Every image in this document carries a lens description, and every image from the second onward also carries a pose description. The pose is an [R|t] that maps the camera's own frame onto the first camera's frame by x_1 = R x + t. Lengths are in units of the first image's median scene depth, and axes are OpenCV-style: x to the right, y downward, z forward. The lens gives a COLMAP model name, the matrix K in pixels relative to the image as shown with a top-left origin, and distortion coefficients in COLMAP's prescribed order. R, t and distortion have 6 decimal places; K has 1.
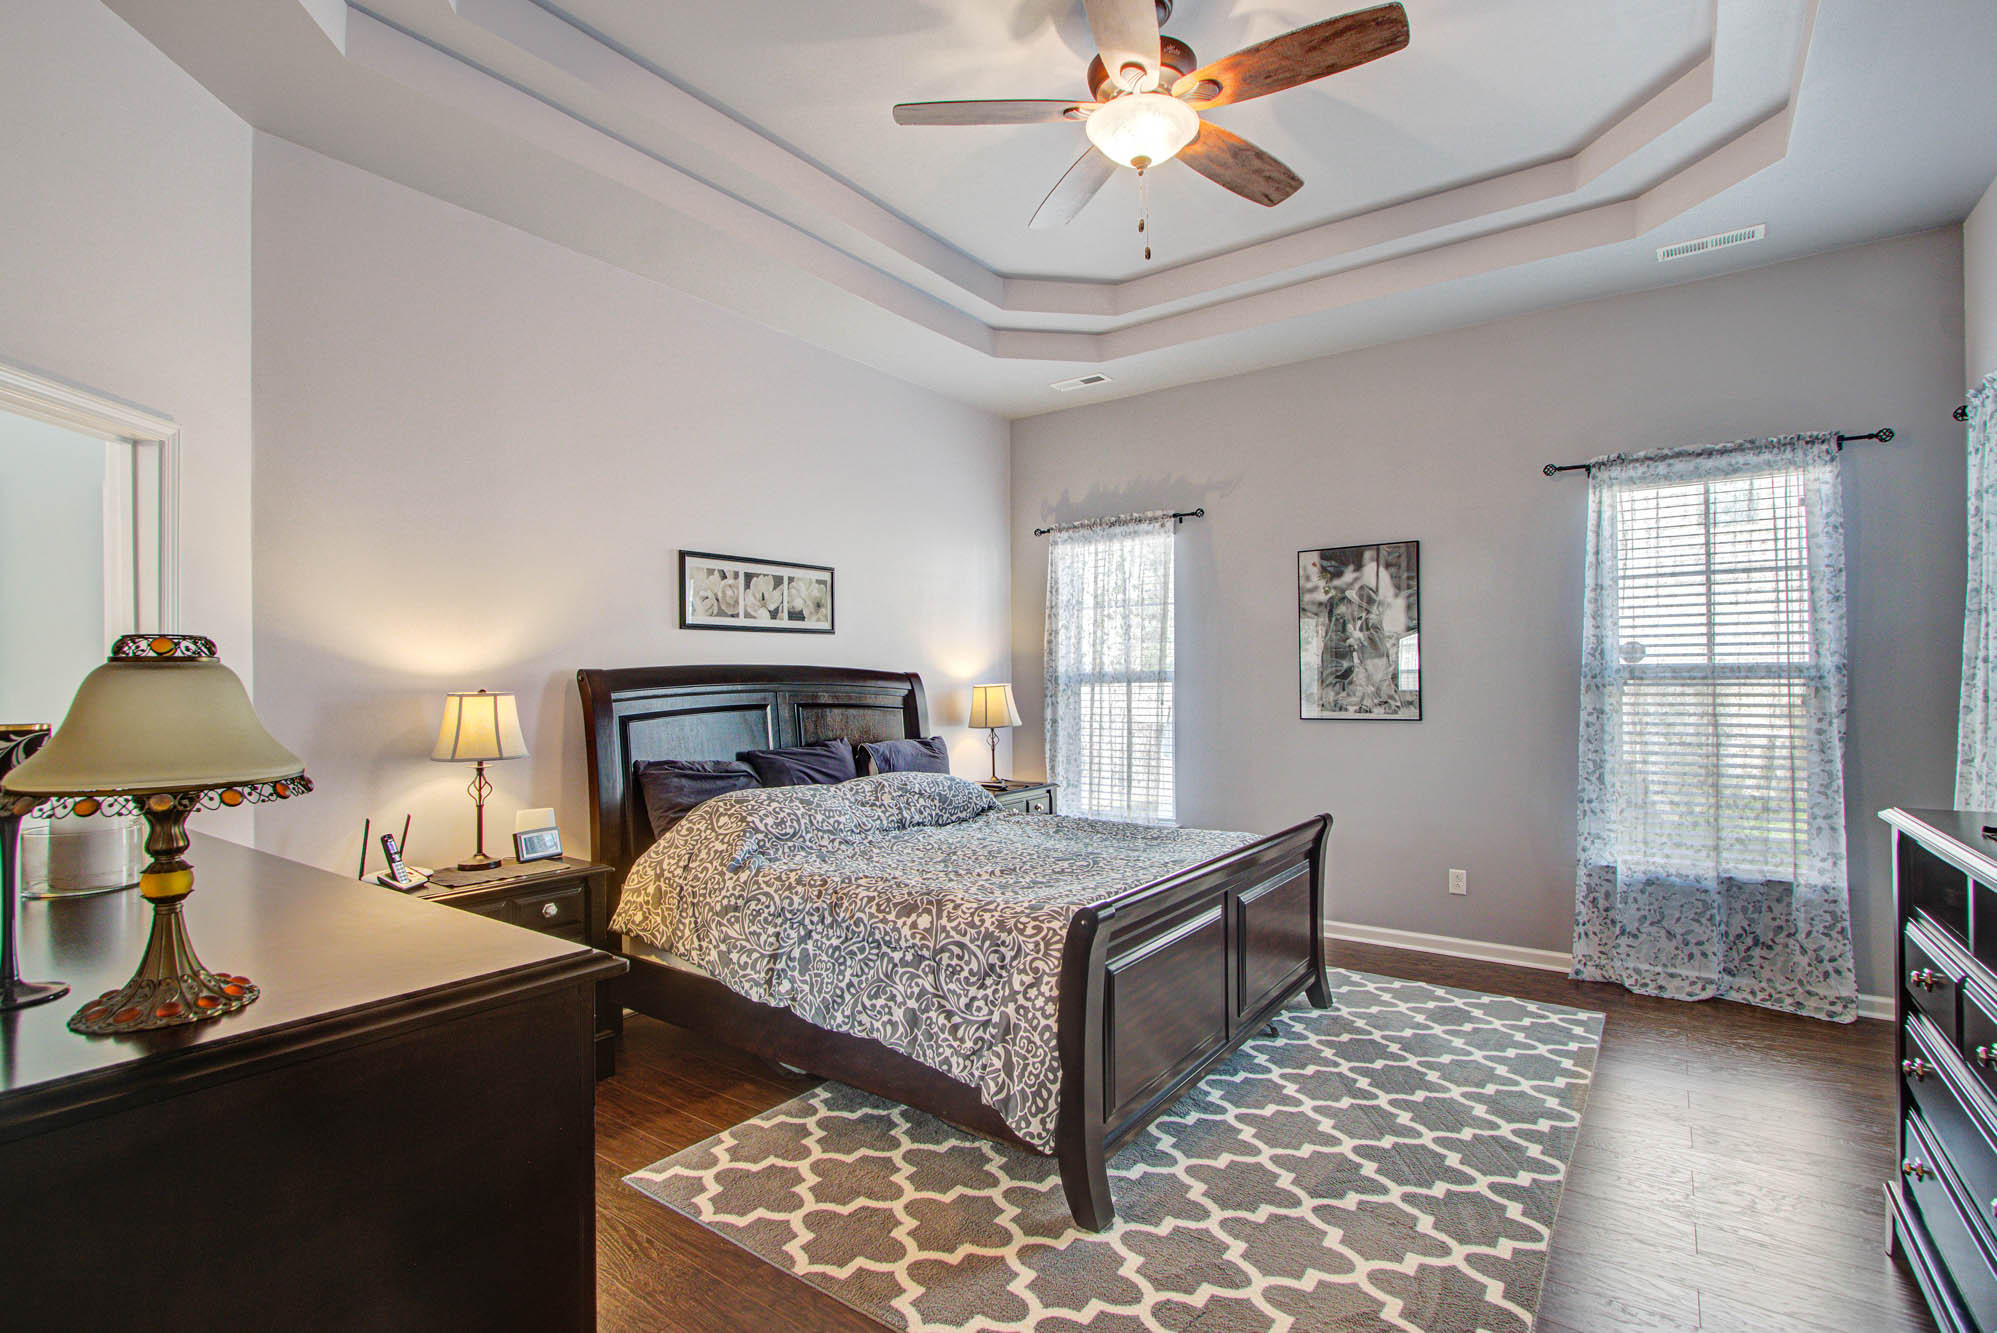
lens RADIAL K [[946.4, 0, 1000.9], [0, 946.4, 674.5], [0, 0, 1]] dist [-0.015466, 0.002140]
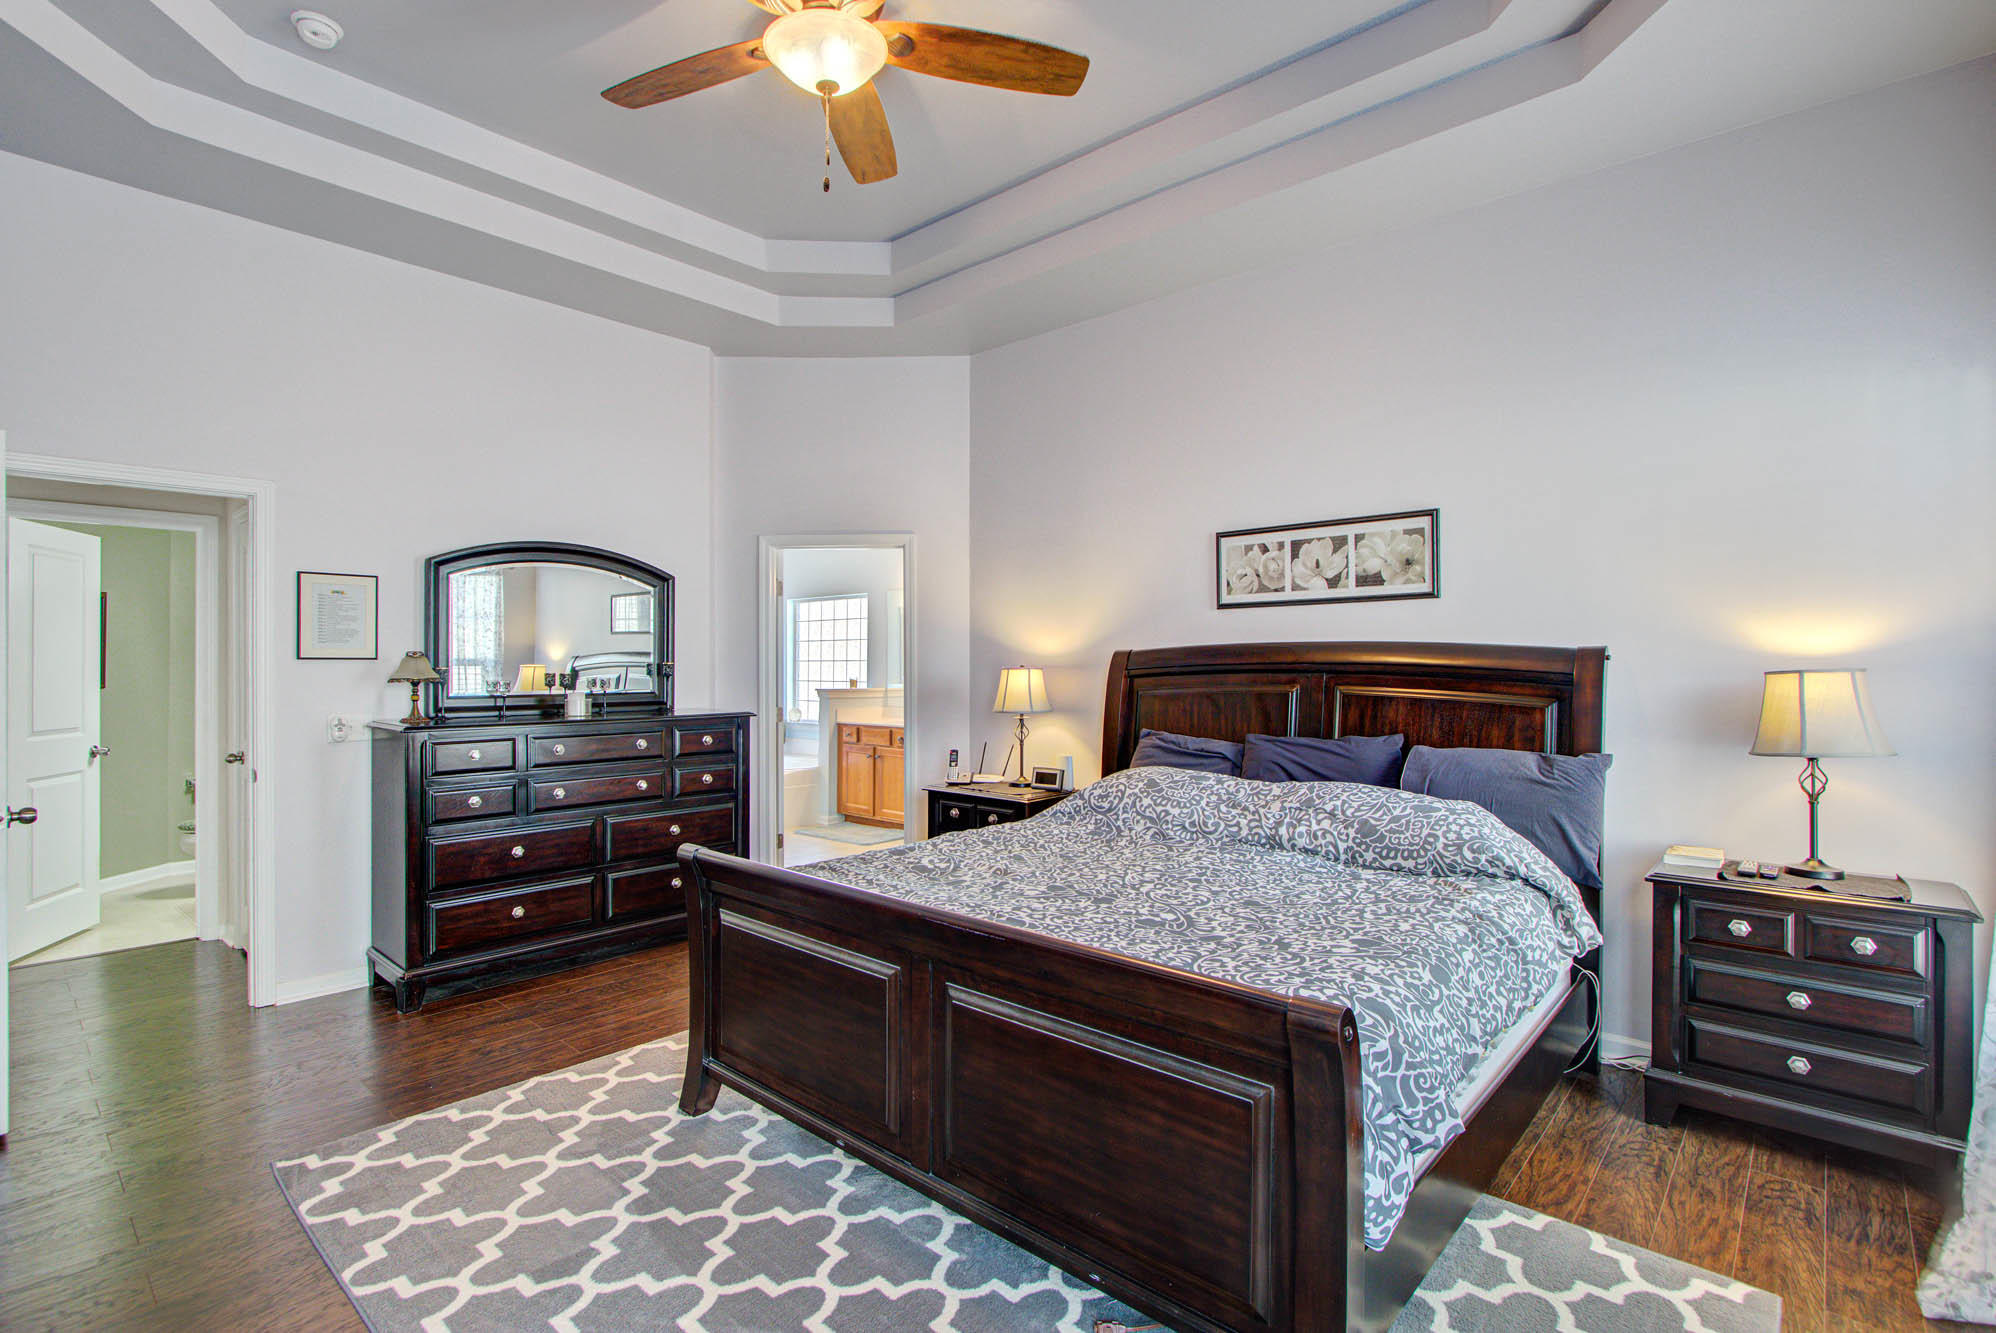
lens RADIAL K [[946.0, 0, 1005.0], [0, 946.0, 663.2], [0, 0, 1]] dist [-0.015466, 0.002140]
pose [[-0.118660, 0.016777, -0.992793, 0.672604], [0.013483, 0.999792, 0.015283, -0.007201], [0.992843, -0.011573, -0.118861, 0.828174]]
